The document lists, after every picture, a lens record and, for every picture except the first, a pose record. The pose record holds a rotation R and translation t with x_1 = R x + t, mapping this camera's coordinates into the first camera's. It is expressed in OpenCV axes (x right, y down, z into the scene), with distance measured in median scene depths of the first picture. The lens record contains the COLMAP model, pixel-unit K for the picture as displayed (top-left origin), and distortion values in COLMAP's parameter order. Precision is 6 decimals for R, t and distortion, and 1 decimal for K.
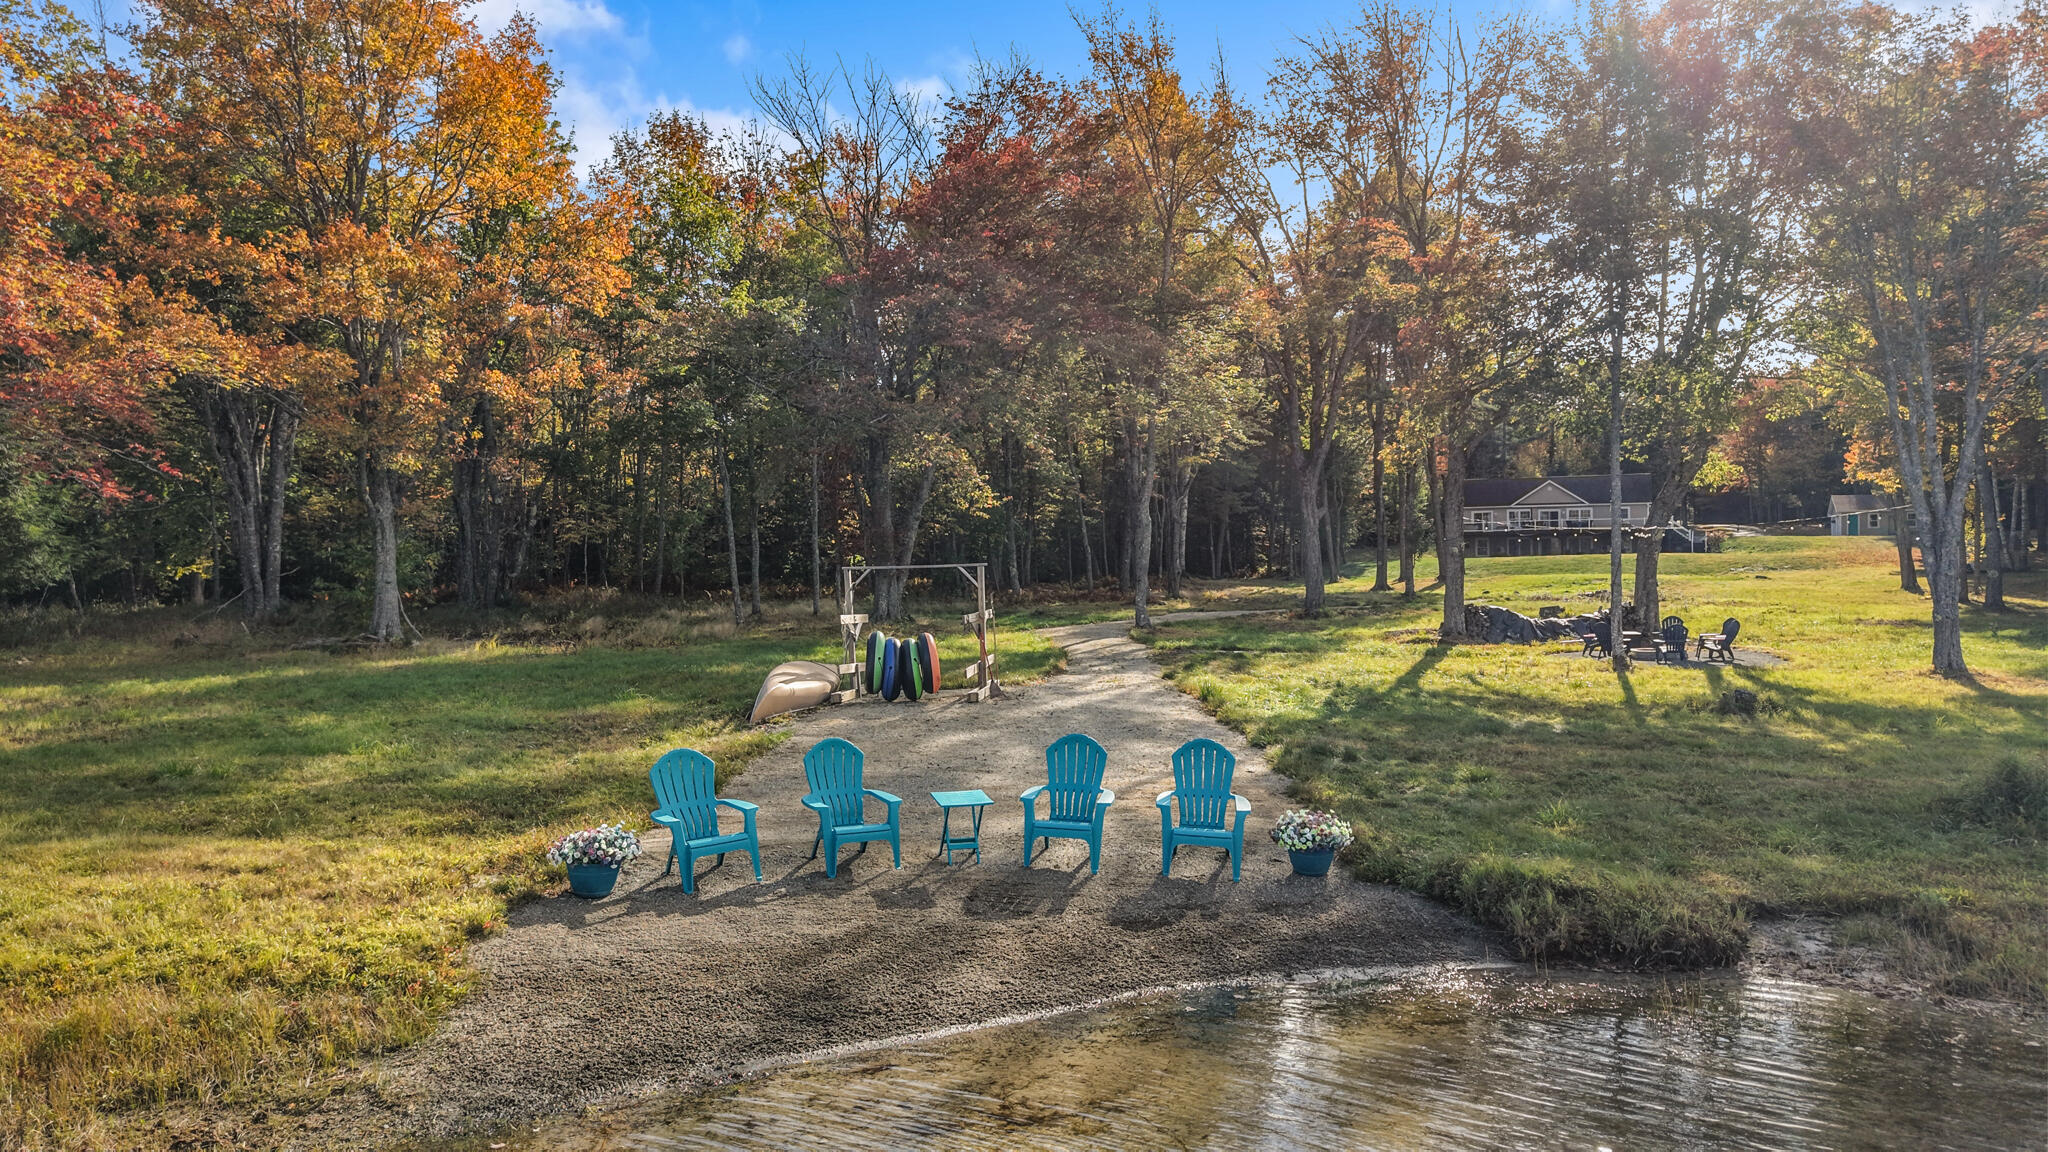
lens RADIAL K [[1429.4, 0, 1024.3], [0, 1429.4, 551.2], [0, 0, 1]] dist [0.003153, 0.004785]
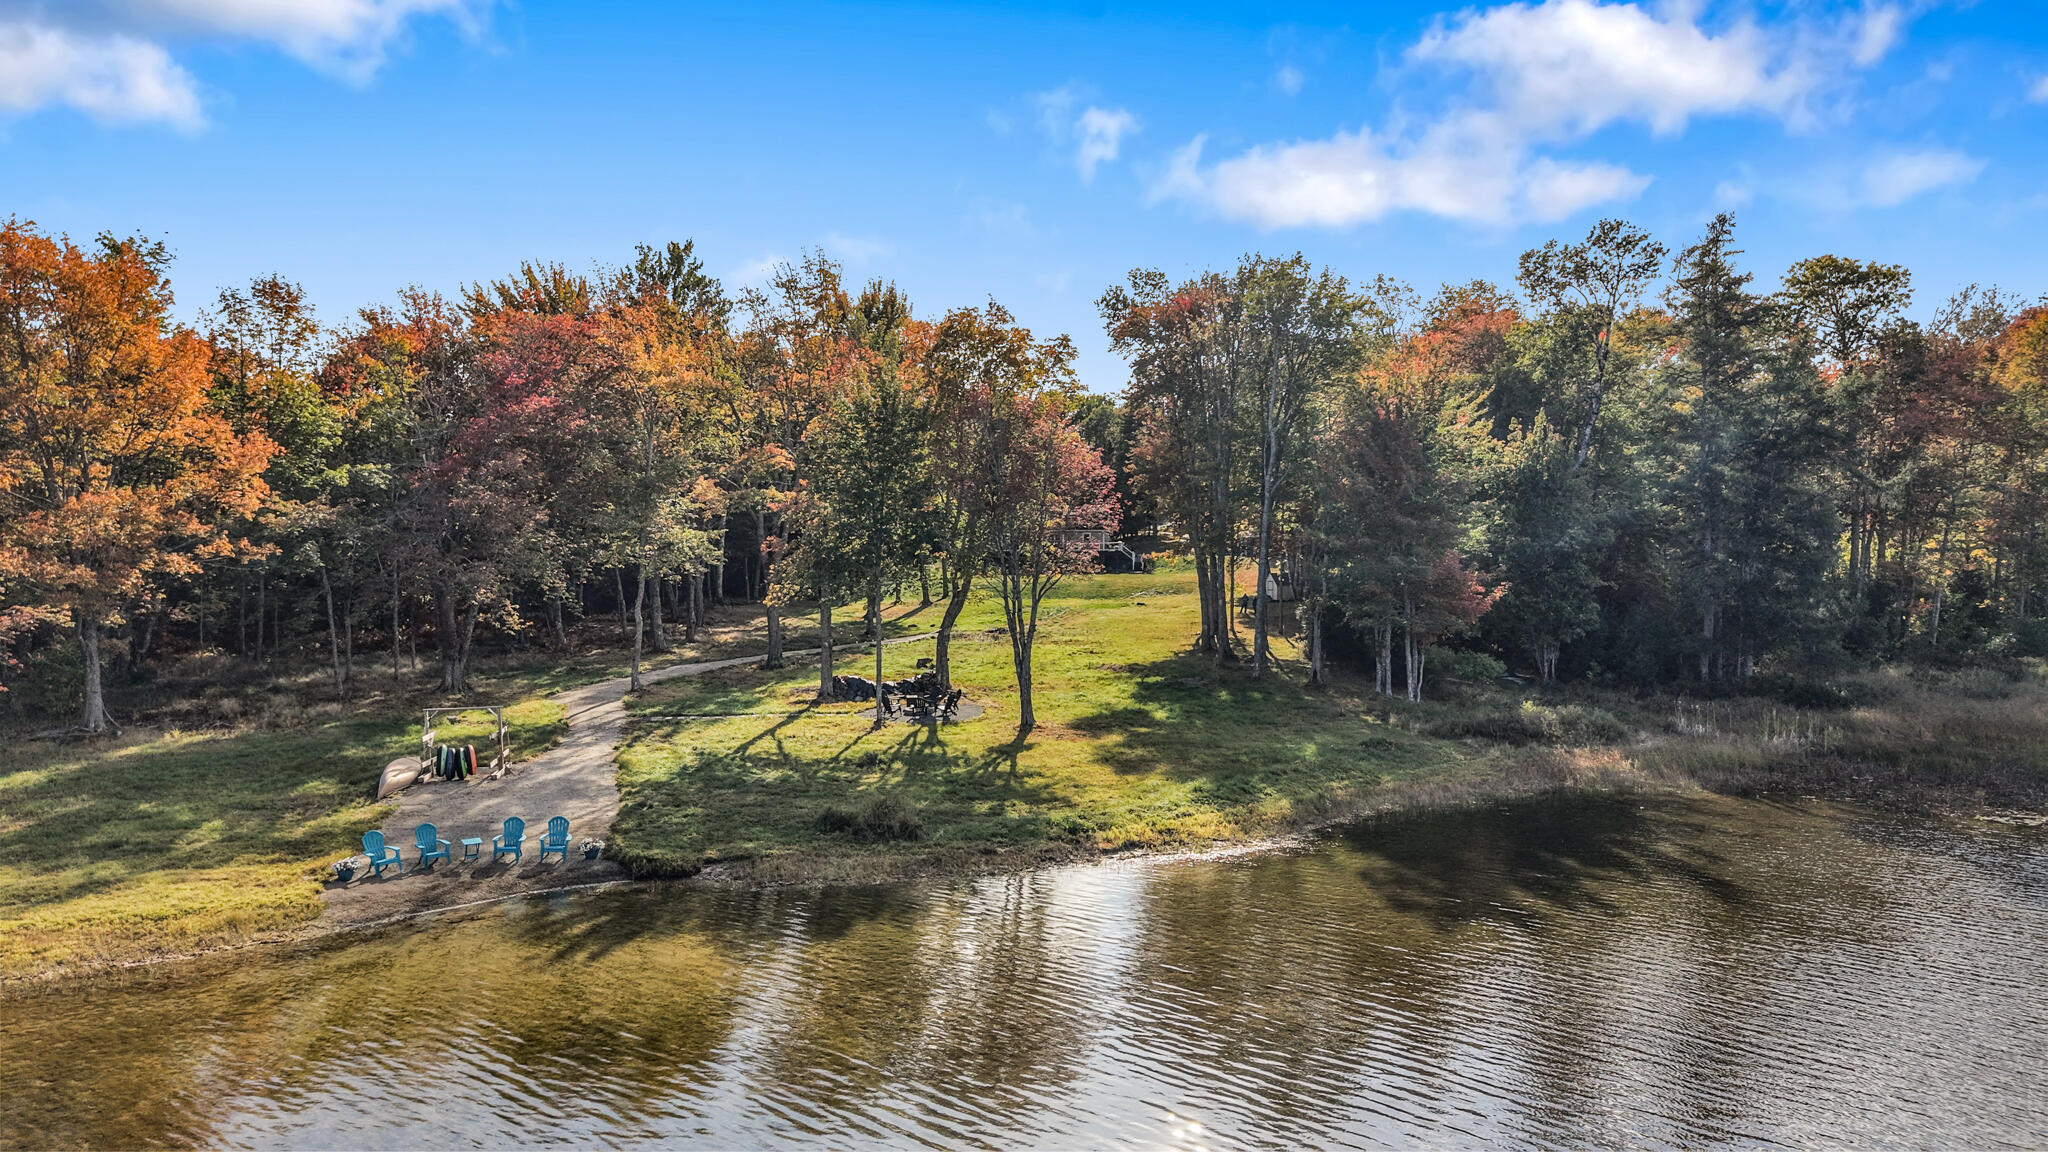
lens RADIAL K [[1461.4, 0, 1046.7], [0, 1461.4, 508.6], [0, 0, 1]] dist [-0.005402, -0.004072]
pose [[0.958715, 0.005388, 0.284317, 0.124358], [-0.004317, 0.999981, -0.004393, -0.270651], [-0.284335, 0.002984, 0.958720, -1.198578]]
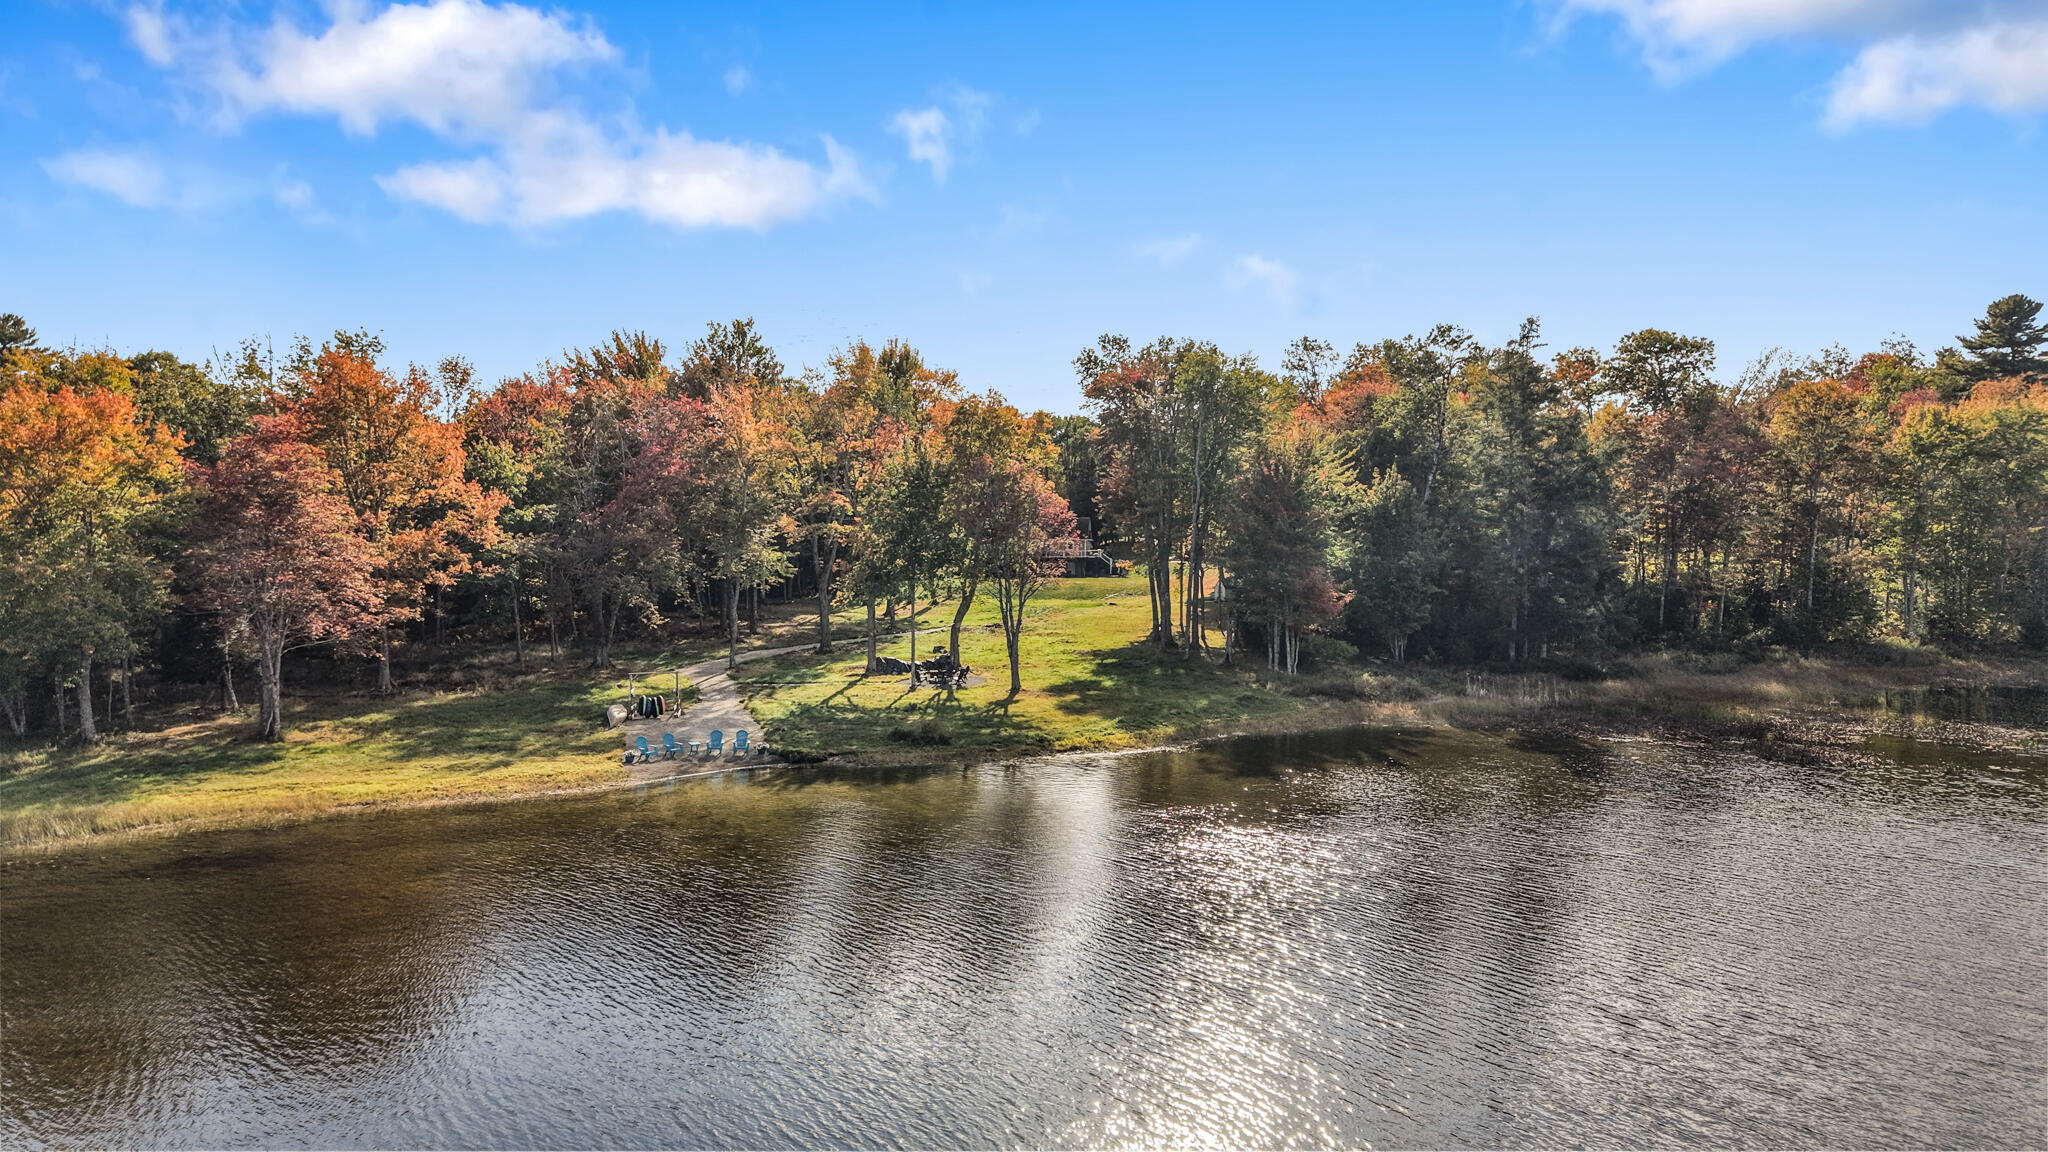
lens RADIAL K [[1452.7, 0, 1033.3], [0, 1452.7, 567.1], [0, 0, 1]] dist [-0.000579, -0.003570]
pose [[0.960090, -0.006108, 0.279624, -0.179776], [-0.004347, 0.999315, 0.036752, -0.351573], [-0.279657, -0.036501, 0.959406, -2.330507]]
